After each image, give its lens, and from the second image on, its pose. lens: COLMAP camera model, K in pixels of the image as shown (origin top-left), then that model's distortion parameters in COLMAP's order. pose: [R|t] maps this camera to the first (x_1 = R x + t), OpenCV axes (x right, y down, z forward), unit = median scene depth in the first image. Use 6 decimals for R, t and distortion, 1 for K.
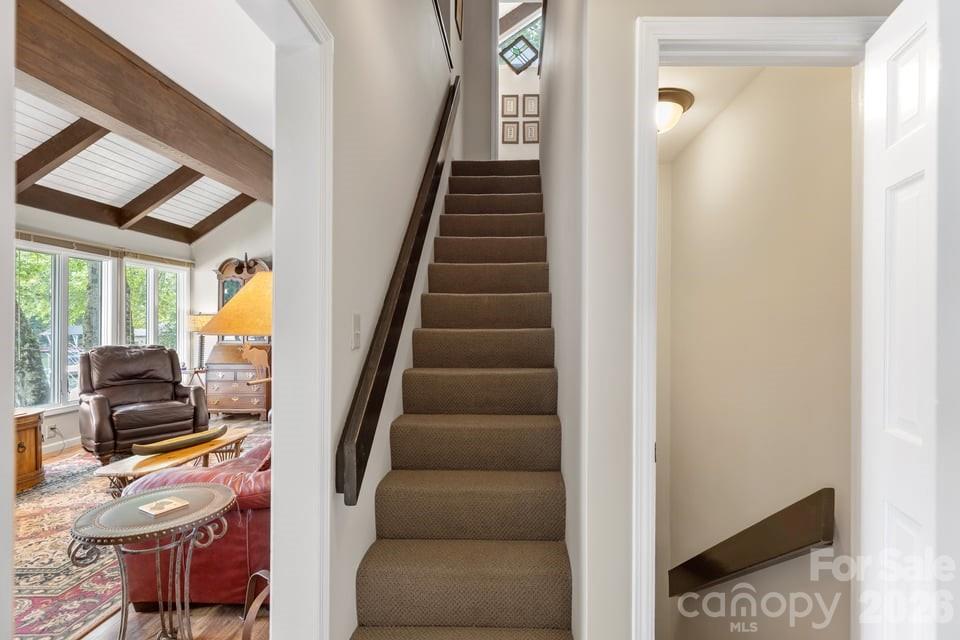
lens RADIAL K [[469.0, 0, 480.0], [0, 469.0, 320.0], [0, 0, 1]] dist [0.002011, 0.001586]
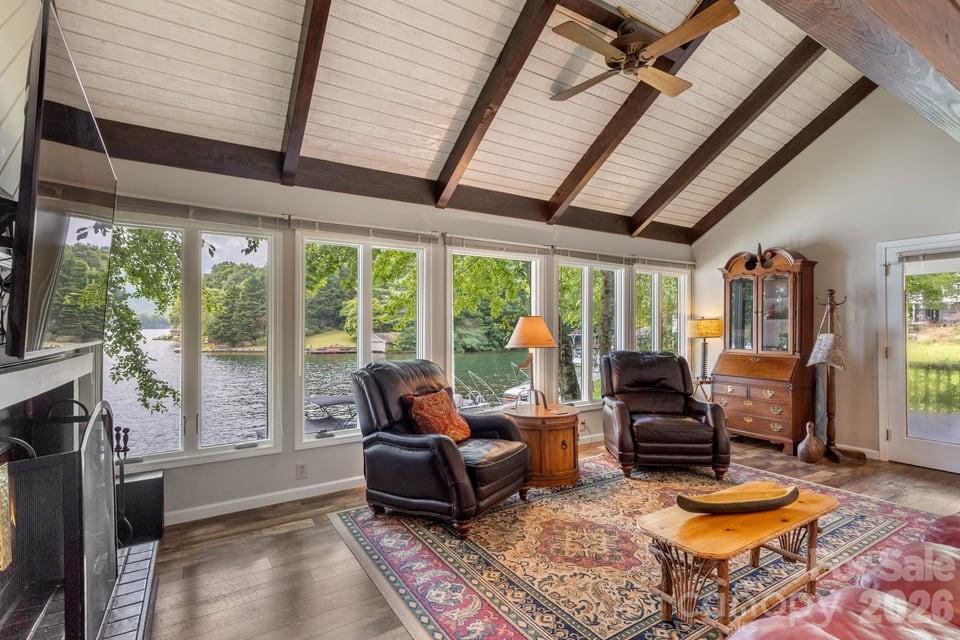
lens RADIAL K [[429.5, 0, 479.8], [0, 429.5, 317.7], [0, 0, 1]] dist [0.001627, 0.000474]
pose [[0.578063, -0.017725, -0.815800, -0.204558], [0.002560, 0.999799, -0.019909, 0.000727], [0.815988, 0.009420, 0.577992, 0.199412]]
